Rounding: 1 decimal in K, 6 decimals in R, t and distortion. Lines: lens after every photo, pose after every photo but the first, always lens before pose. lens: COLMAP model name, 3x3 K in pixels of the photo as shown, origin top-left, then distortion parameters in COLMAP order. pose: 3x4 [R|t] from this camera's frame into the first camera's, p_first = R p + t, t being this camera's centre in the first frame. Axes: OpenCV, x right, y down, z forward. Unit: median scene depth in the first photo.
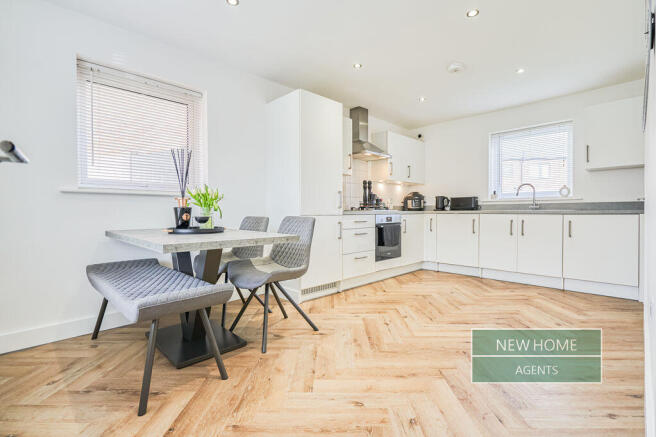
lens RADIAL K [[305.3, 0, 327.6], [0, 305.3, 215.4], [0, 0, 1]] dist [0.000328, -0.000293]
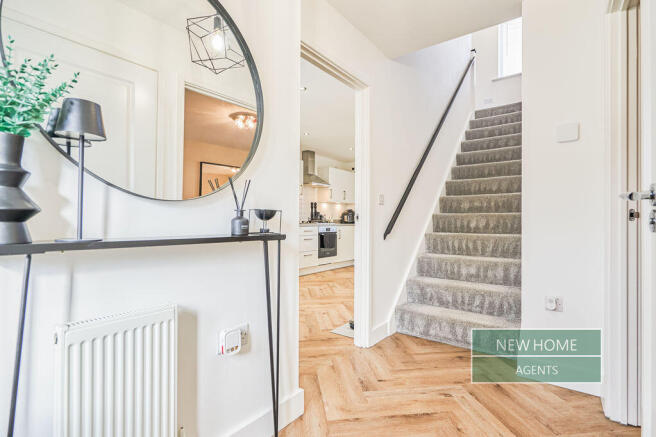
lens RADIAL K [[310.7, 0, 330.6], [0, 310.7, 221.2], [0, 0, 1]] dist [0.001306, 0.000289]
pose [[0.987314, 0.007099, 0.158623, -0.022217], [-0.004941, 0.999890, -0.013995, -0.006374], [-0.158705, 0.013033, 0.987240, -0.455131]]
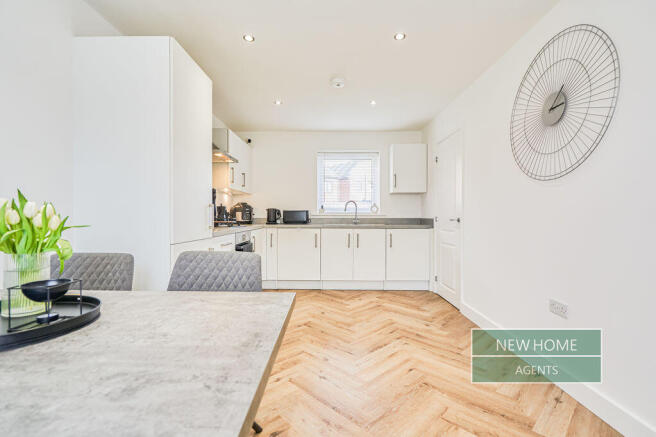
lens RADIAL K [[306.2, 0, 325.2], [0, 306.2, 217.6], [0, 0, 1]] dist [-0.001230, 0.000212]
pose [[0.710939, 0.001206, 0.703253, -0.219931], [0.004370, 0.999972, -0.006132, -0.034911], [-0.703240, 0.007433, 0.710913, 0.253984]]
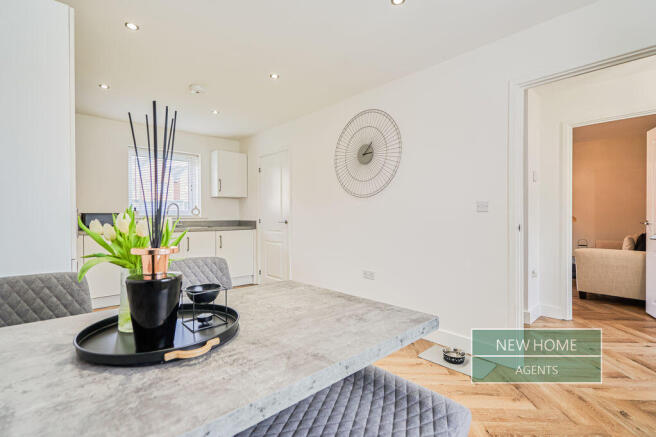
lens RADIAL K [[305.3, 0, 327.6], [0, 305.3, 215.4], [0, 0, 1]] dist [0.000328, -0.000293]
pose [[0.043021, 0.006394, 0.999054, -0.409482], [0.014997, 0.999863, -0.007045, -0.044199], [-0.998962, 0.015286, 0.042919, 0.399634]]
